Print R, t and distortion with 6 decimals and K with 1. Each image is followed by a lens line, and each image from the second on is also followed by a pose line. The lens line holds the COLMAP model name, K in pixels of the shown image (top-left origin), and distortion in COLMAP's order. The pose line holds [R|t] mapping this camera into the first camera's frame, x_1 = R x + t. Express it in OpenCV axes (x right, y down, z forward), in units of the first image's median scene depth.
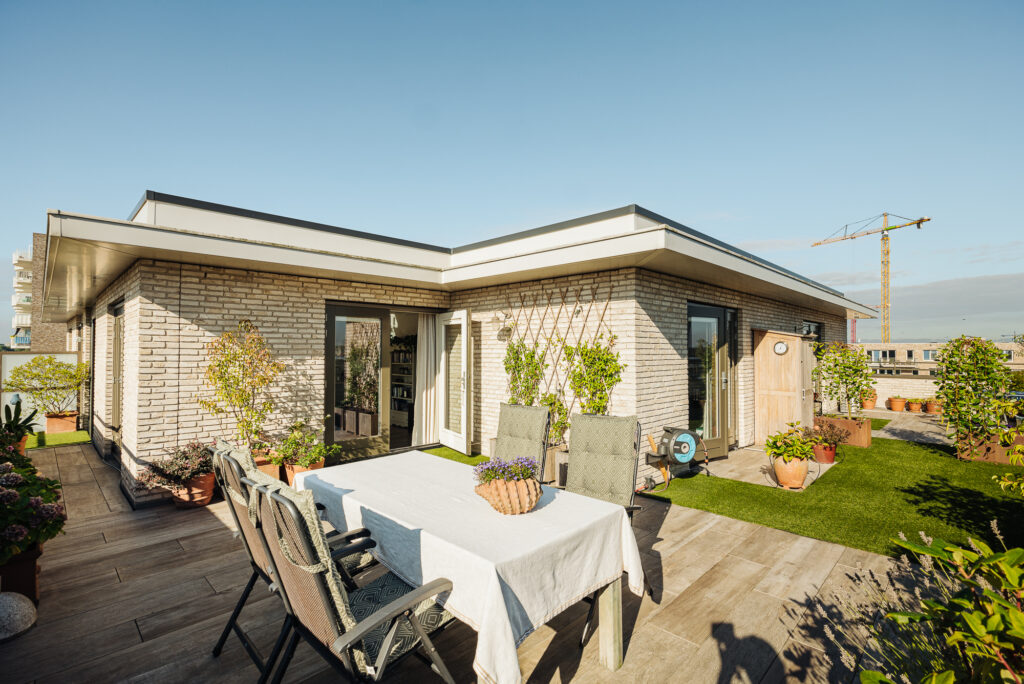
lens RADIAL K [[465.8, 0, 510.8], [0, 465.8, 340.7], [0, 0, 1]] dist [0.002935, -0.000628]
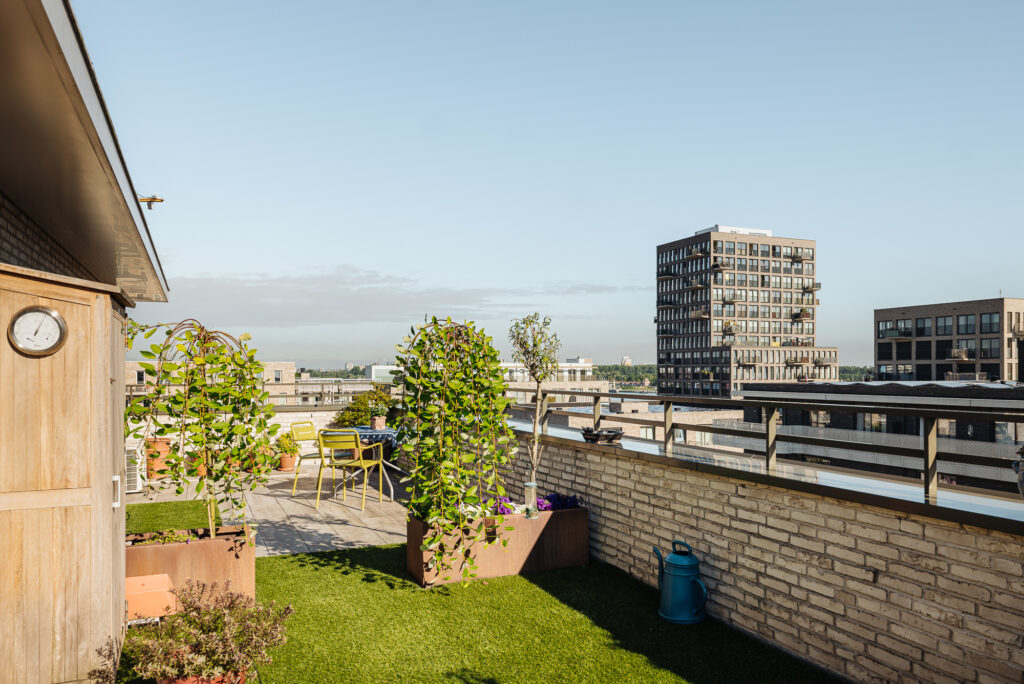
lens RADIAL K [[740.7, 0, 512.6], [0, 740.7, 364.4], [0, 0, 1]] dist [0.002334, 0.000959]
pose [[0.373899, 0.002025, 0.927467, 0.376173], [-0.014503, 0.999888, 0.003664, 0.038137], [-0.927356, -0.014821, 0.373887, 0.770291]]
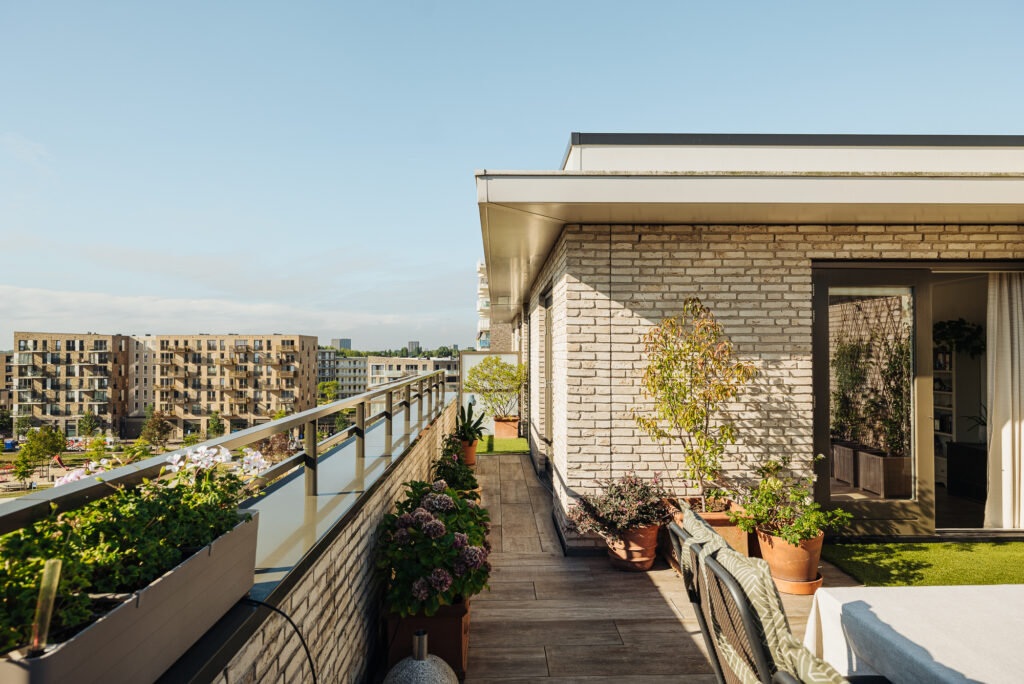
lens RADIAL K [[615.9, 0, 512.0], [0, 615.9, 342.0], [0, 0, 1]] dist [-0.002182, 0.000001]
pose [[0.717824, -0.015146, -0.696060, -0.136444], [0.016321, 0.999855, -0.004926, 0.015346], [0.696033, -0.007825, 0.717967, 0.181962]]
